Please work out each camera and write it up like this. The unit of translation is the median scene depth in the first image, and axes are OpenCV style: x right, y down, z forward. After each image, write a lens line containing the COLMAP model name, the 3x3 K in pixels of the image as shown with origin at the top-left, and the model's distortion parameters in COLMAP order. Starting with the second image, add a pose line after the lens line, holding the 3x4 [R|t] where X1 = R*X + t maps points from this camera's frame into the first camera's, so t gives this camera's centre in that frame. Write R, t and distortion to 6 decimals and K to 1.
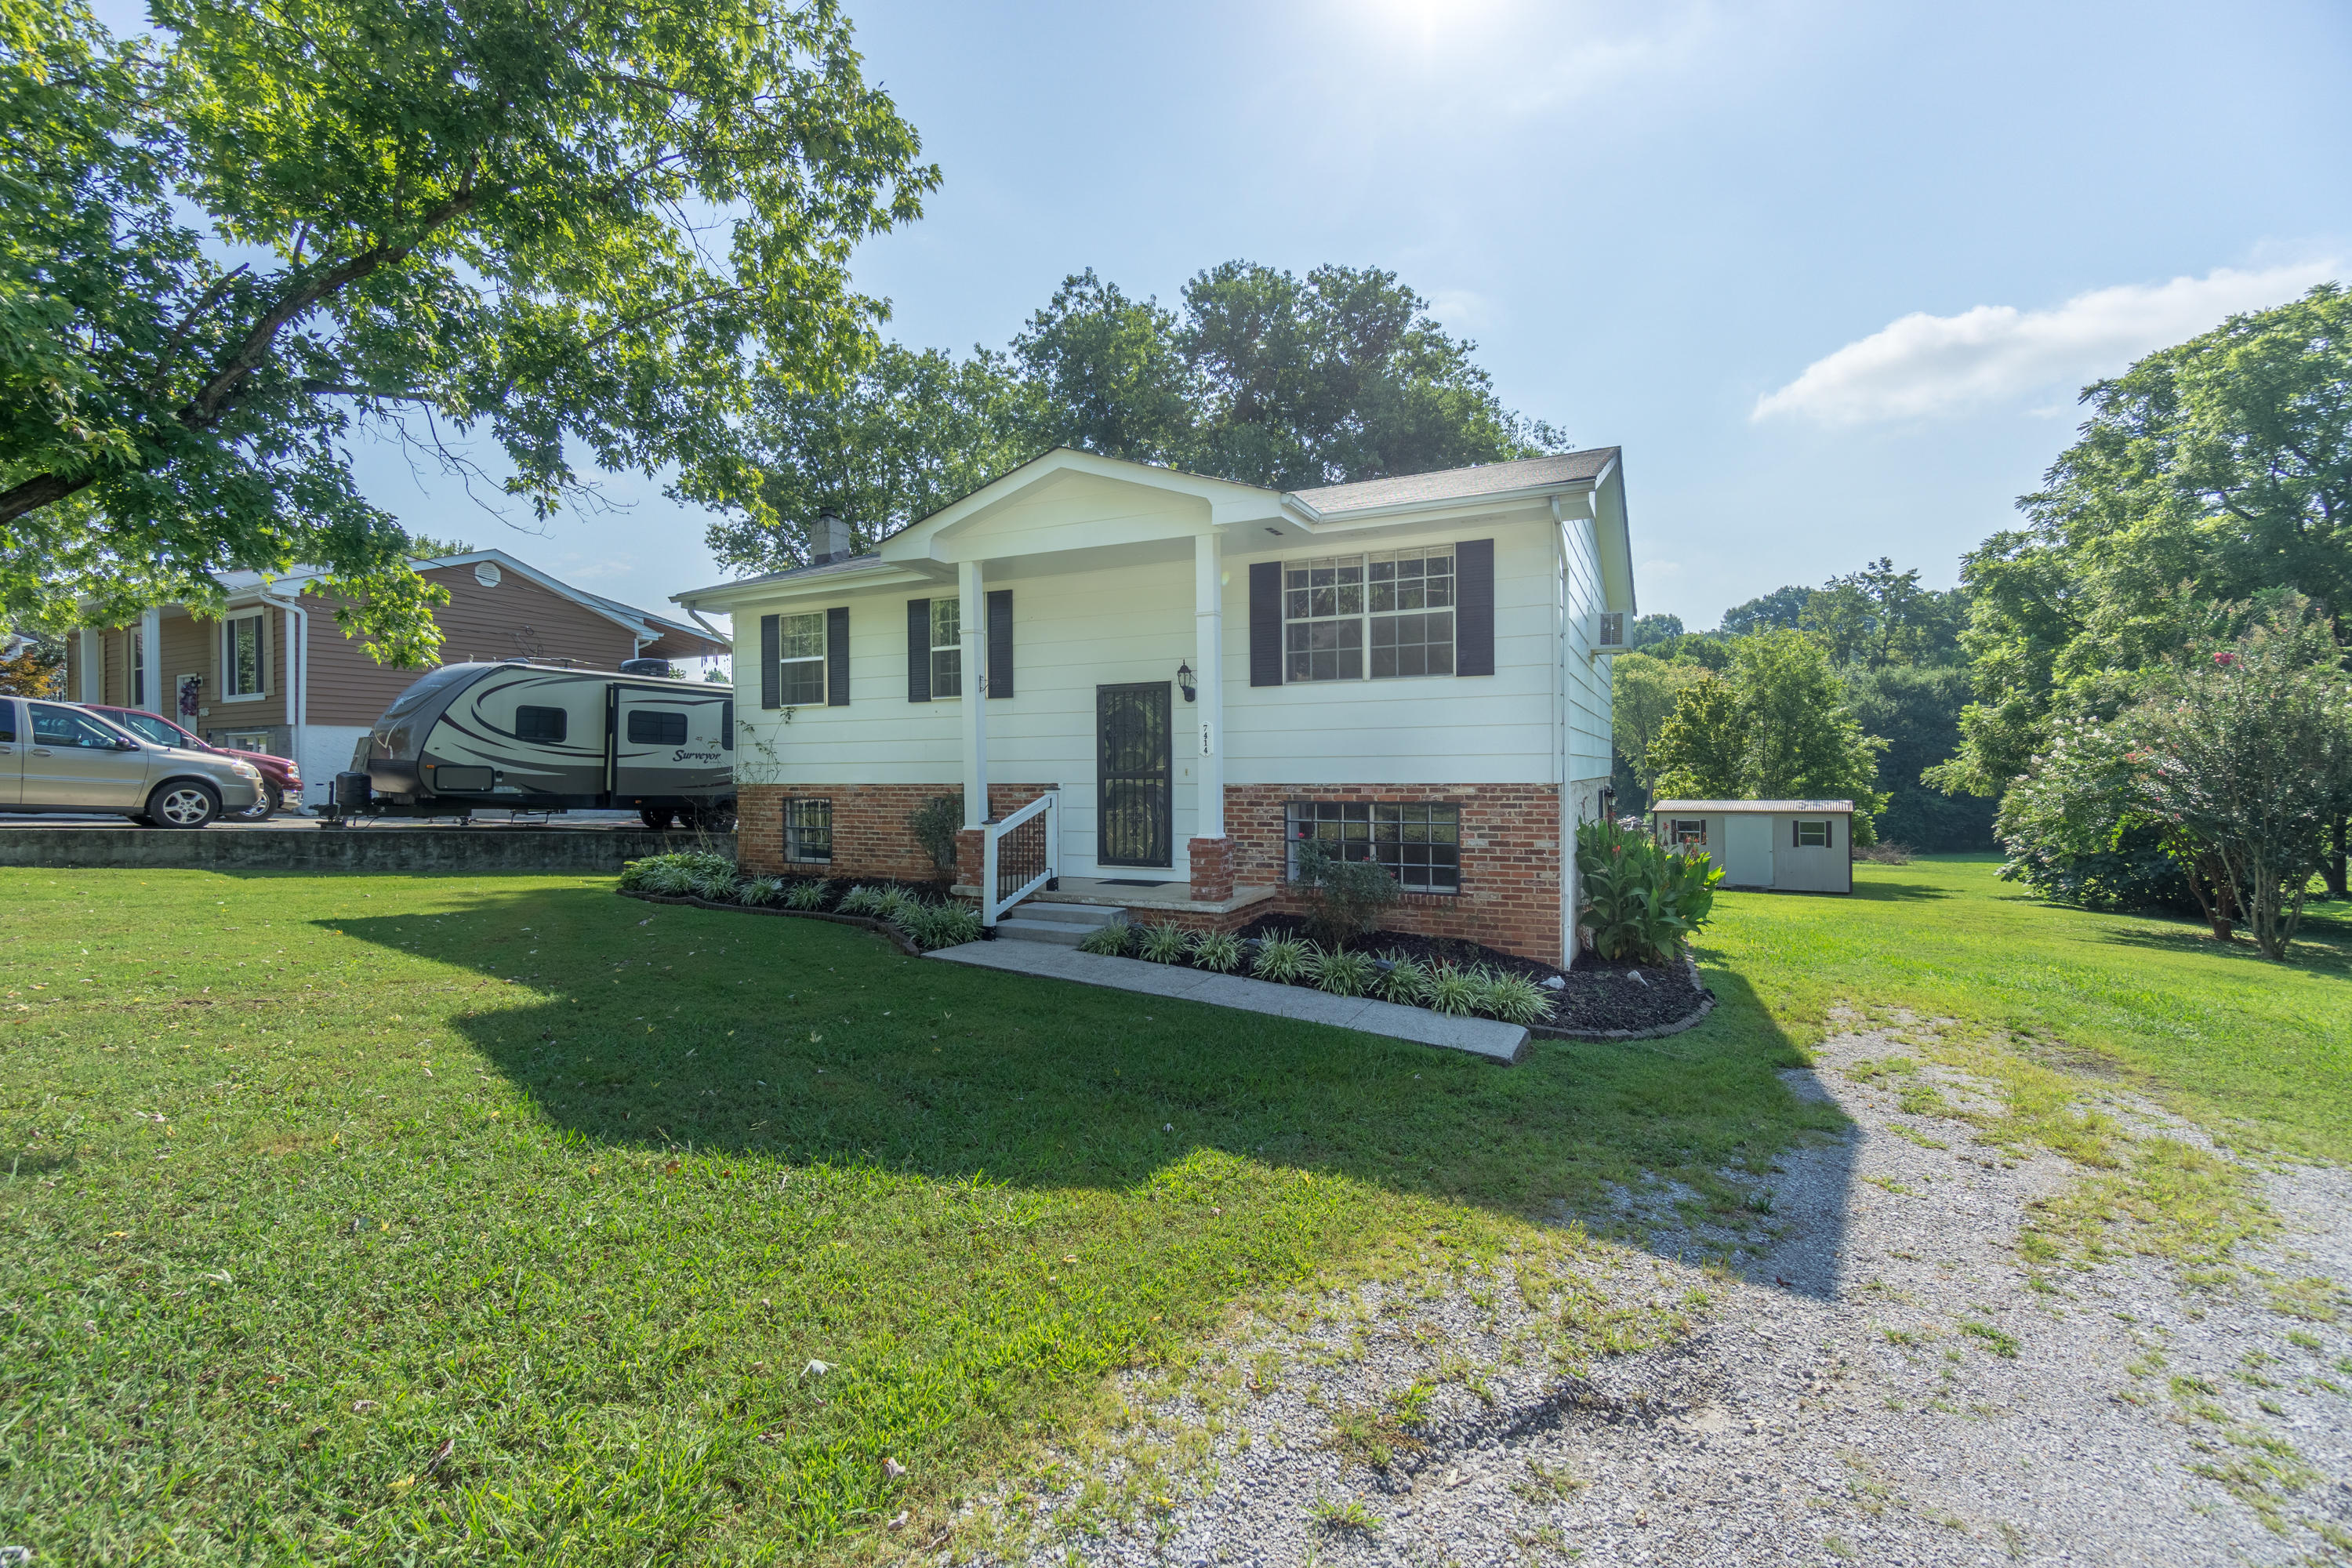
lens RADIAL K [[1052.9, 0, 1183.4], [0, 1052.9, 783.9], [0, 0, 1]] dist [0.000897, 0.001083]
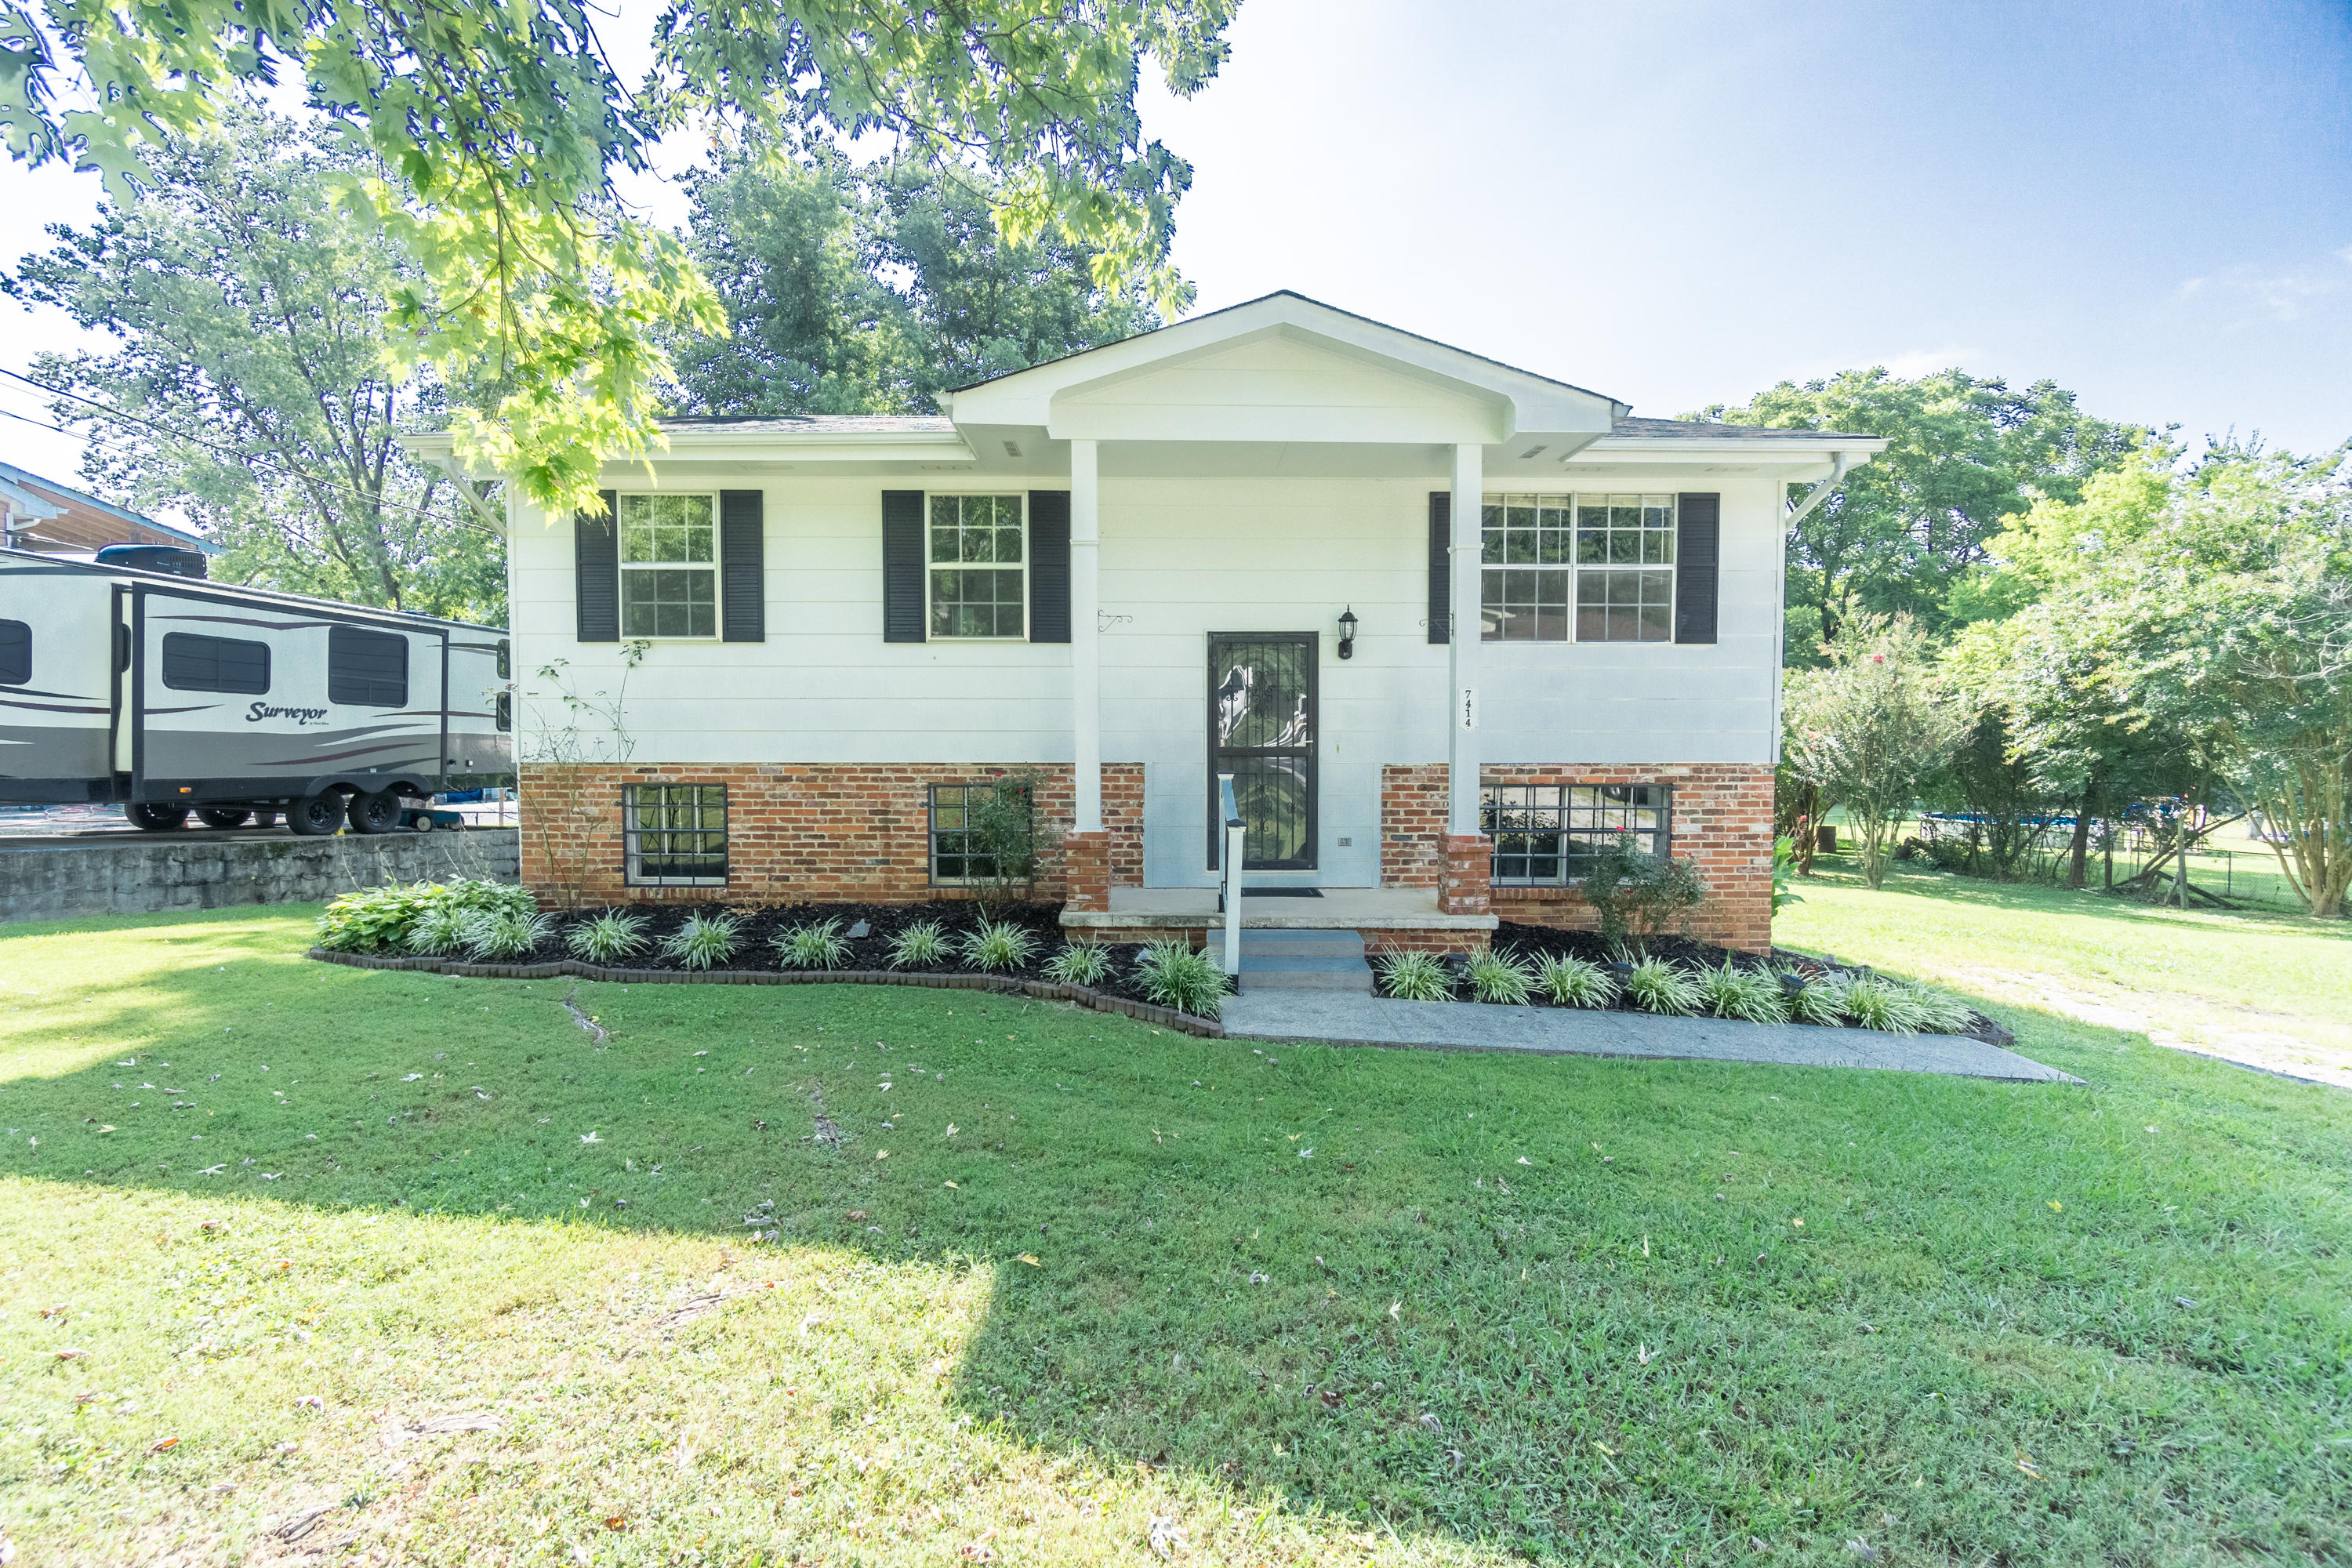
lens RADIAL K [[1052.9, 0, 1178.6], [0, 1052.9, 768.5], [0, 0, 1]] dist [0.000897, 0.001083]
pose [[0.884770, -0.008594, 0.465948, -0.410940], [-0.001380, 0.999777, 0.021061, -0.010842], [-0.466025, -0.019277, 0.884561, 0.311745]]
